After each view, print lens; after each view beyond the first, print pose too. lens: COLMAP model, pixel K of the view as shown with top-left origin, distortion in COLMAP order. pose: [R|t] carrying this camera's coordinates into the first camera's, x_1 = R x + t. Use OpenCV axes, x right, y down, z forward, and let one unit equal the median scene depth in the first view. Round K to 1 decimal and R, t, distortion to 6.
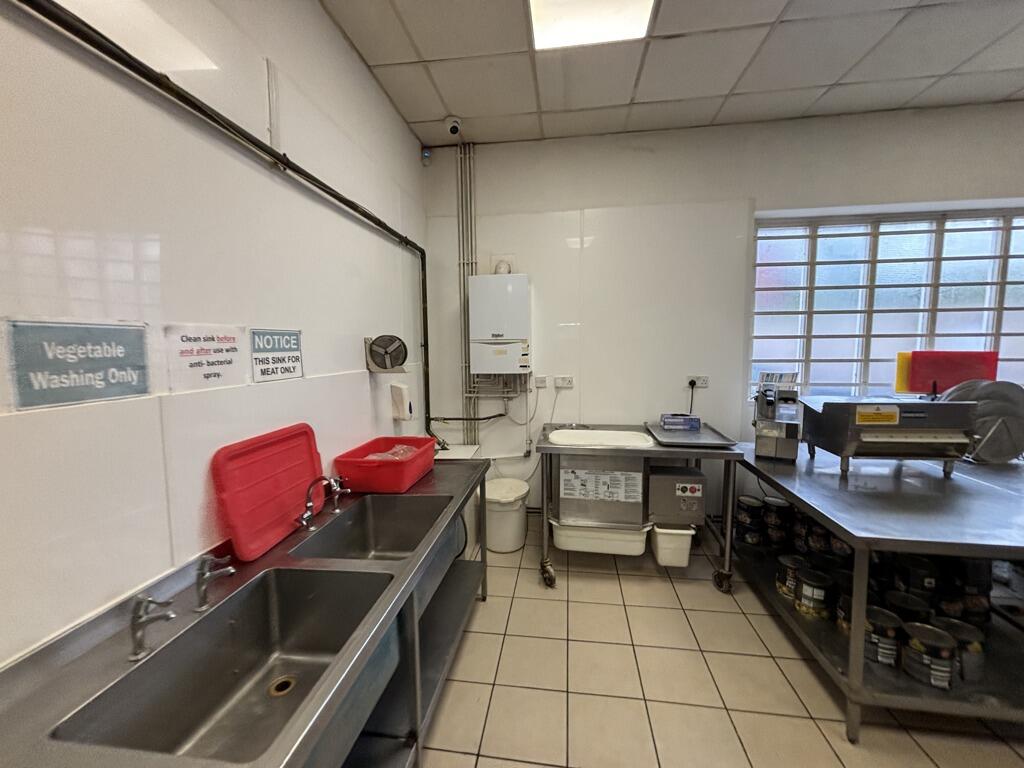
lens RADIAL K [[414.4, 0, 510.5], [0, 414.4, 383.7], [0, 0, 1]] dist [0.001954, -0.000051]
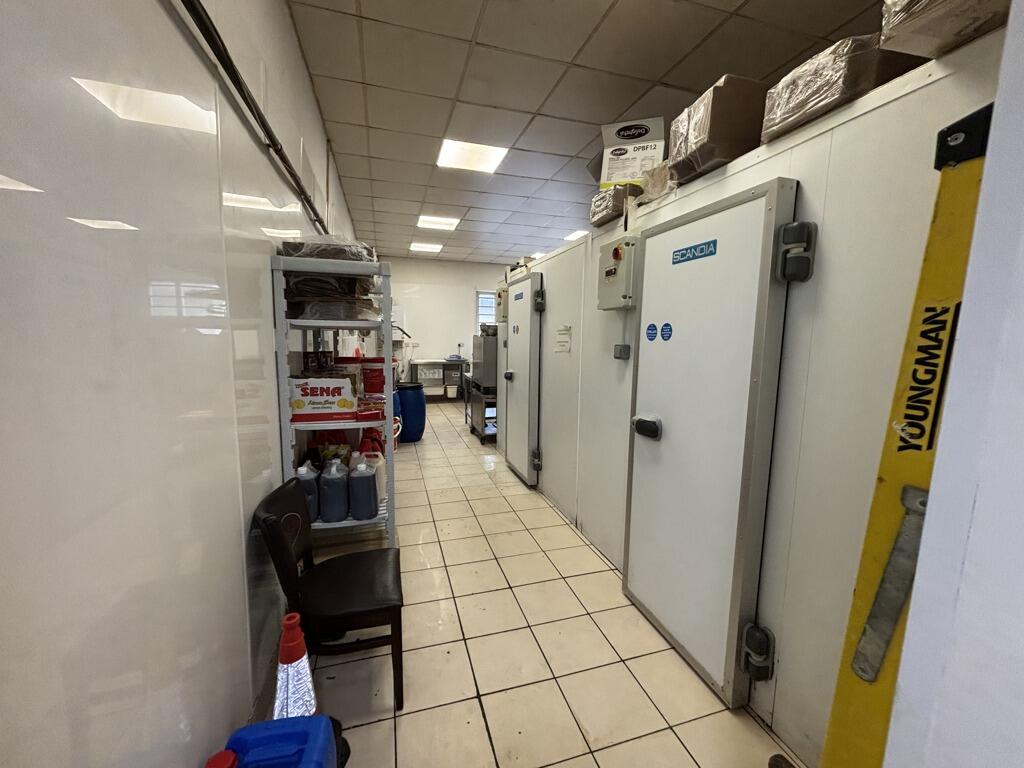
lens RADIAL K [[414.4, 0, 514.8], [0, 414.4, 384.4], [0, 0, 1]] dist [0.001954, -0.000051]
pose [[0.905049, -0.028468, 0.424353, -0.579491], [0.018035, 0.999429, 0.028583, 0.247068], [-0.424924, -0.018216, 0.905046, -2.280553]]
